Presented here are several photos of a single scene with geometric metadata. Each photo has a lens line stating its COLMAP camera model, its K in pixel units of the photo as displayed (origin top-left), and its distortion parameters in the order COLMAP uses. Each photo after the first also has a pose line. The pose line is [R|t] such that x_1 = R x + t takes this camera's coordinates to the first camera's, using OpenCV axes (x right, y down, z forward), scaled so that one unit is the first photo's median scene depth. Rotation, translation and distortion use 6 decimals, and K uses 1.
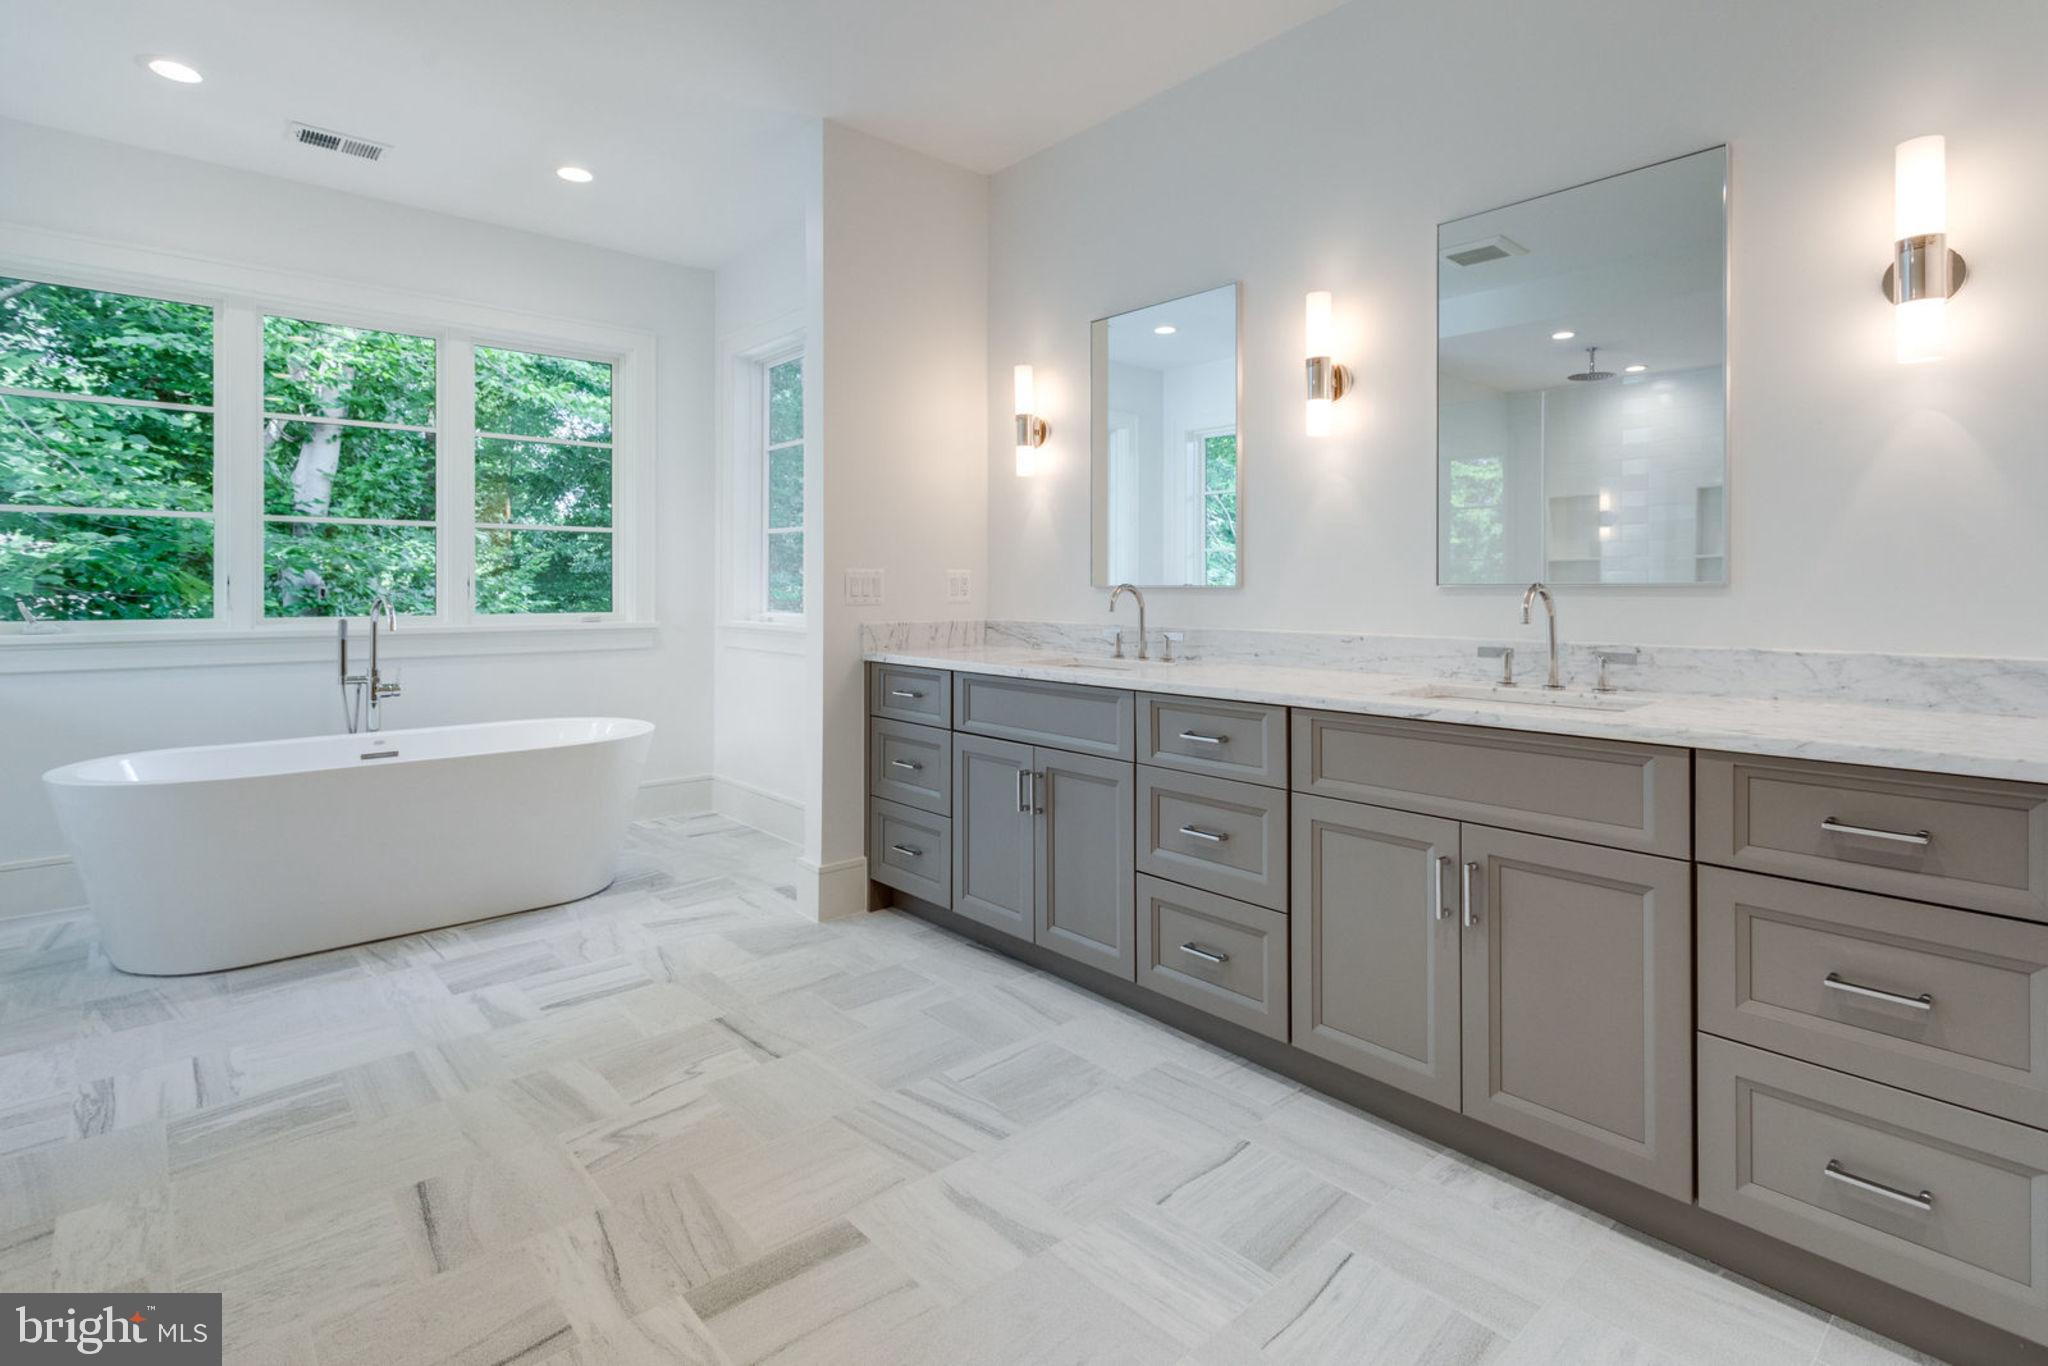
lens RADIAL K [[990.0, 0, 1024.4], [0, 990.0, 589.1], [0, 0, 1]] dist [0.000901, 0.001127]
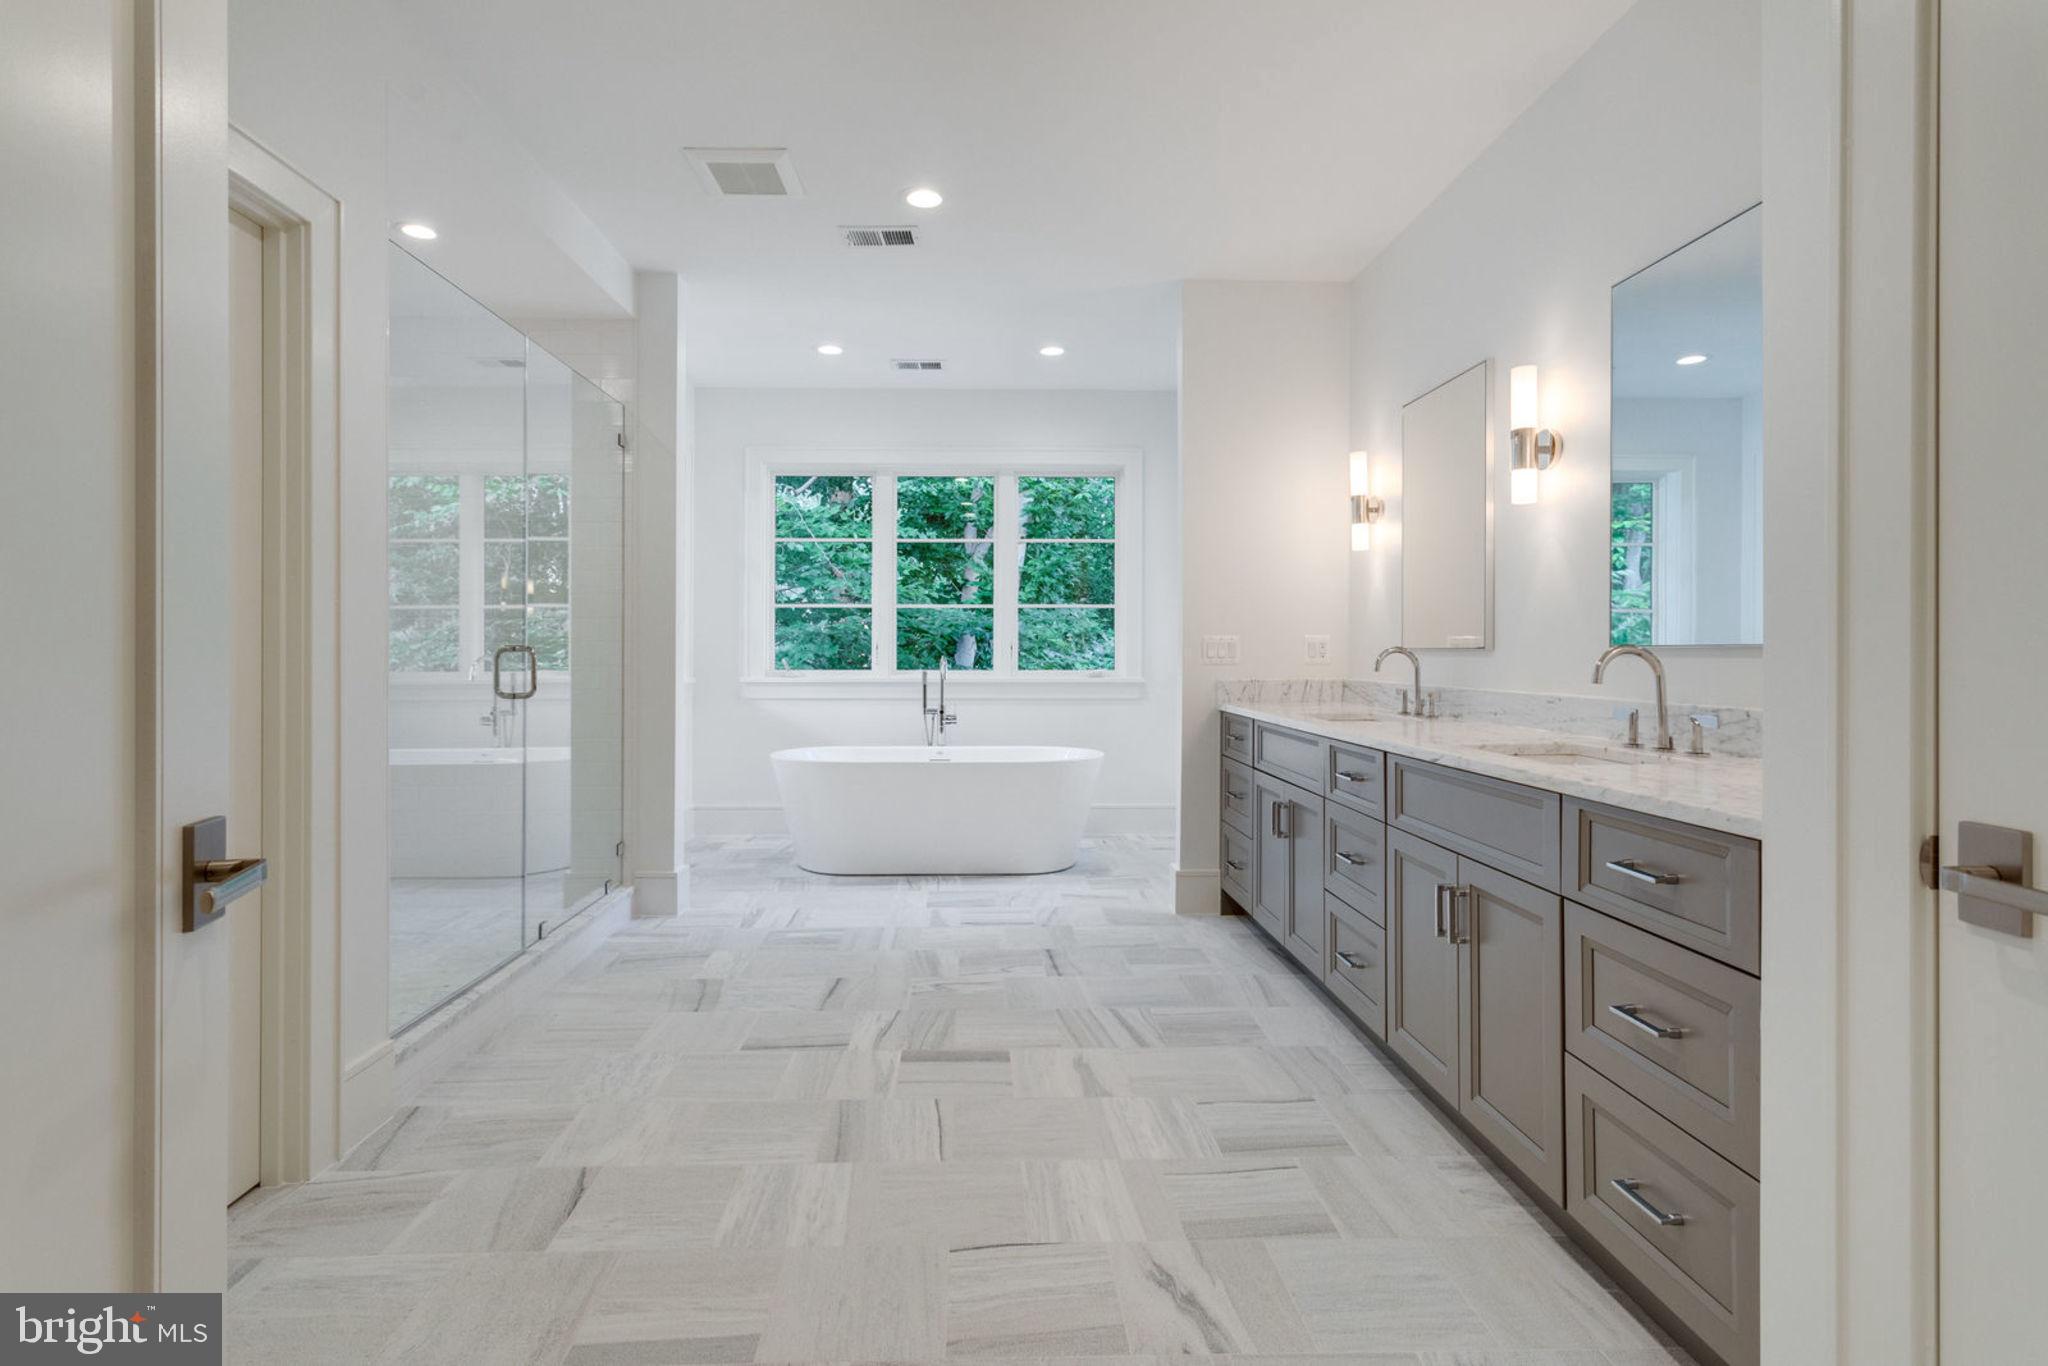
lens RADIAL K [[983.1, 0, 1017.8], [0, 983.1, 650.7], [0, 0, 1]] dist [0.002362, 0.000604]
pose [[0.780881, -0.000344, -0.624679, 0.538466], [-0.001734, 0.999995, -0.002717, 0.003231], [0.624677, 0.003205, 0.780877, -0.142721]]
